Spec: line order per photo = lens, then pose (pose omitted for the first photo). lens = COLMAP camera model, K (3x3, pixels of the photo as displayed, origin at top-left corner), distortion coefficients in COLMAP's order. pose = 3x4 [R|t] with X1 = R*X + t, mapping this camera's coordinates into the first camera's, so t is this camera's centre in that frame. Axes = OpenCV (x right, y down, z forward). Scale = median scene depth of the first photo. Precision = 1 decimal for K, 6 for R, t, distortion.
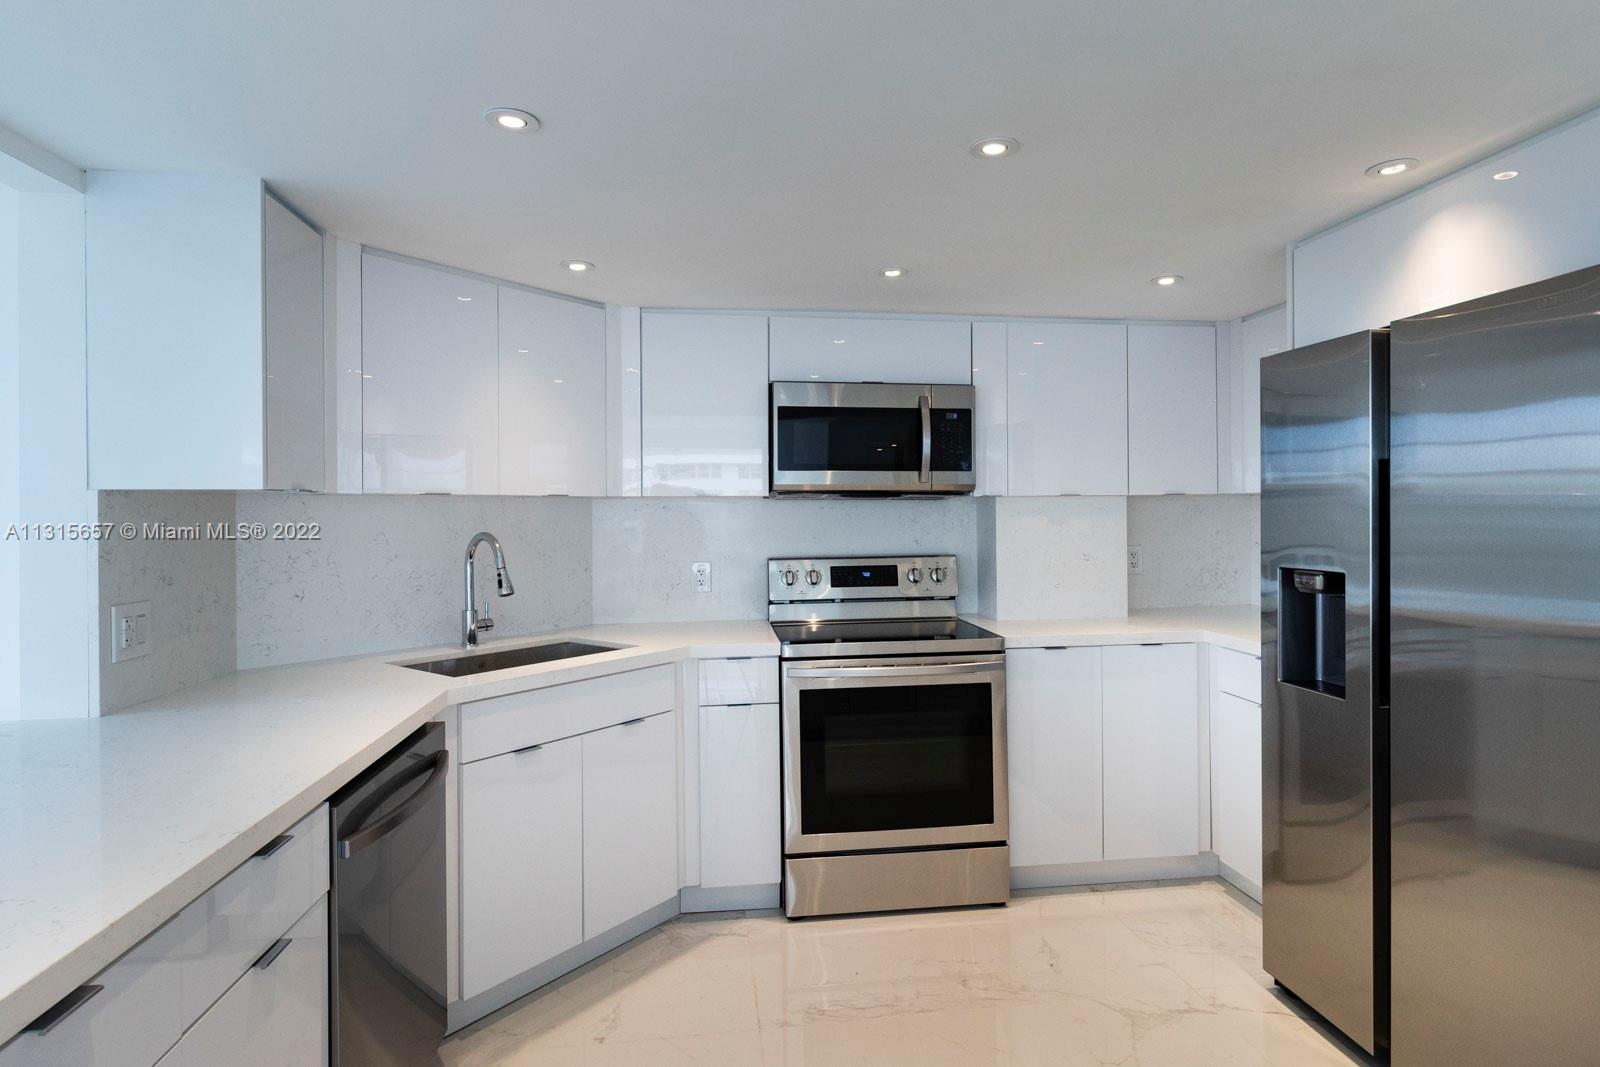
lens RADIAL K [[902.8, 0, 805.7], [0, 902.8, 519.6], [0, 0, 1]] dist [0.025953, 0.000284]
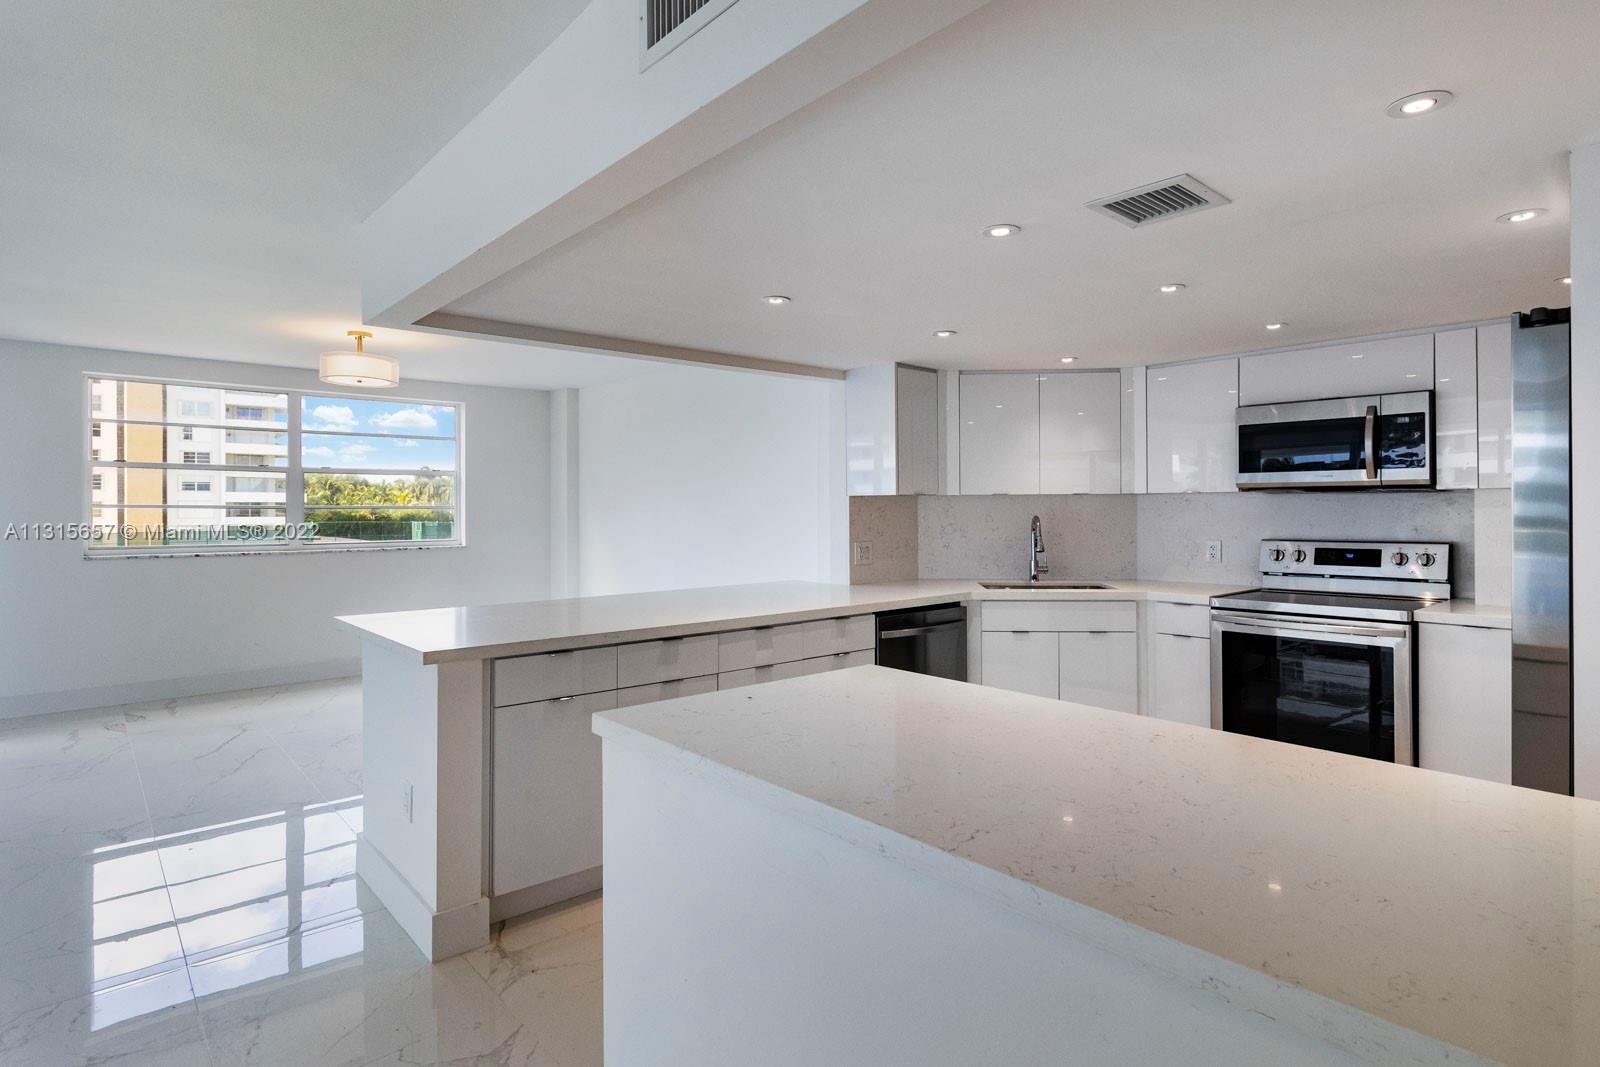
lens RADIAL K [[821.4, 0, 810.4], [0, 821.4, 519.7], [0, 0, 1]] dist [-0.021125, -0.001784]
pose [[0.576229, 0.011999, -0.817200, 0.577220], [-0.006291, 0.999928, 0.010246, 0.006816], [0.817264, -0.000763, 0.576263, -0.222239]]
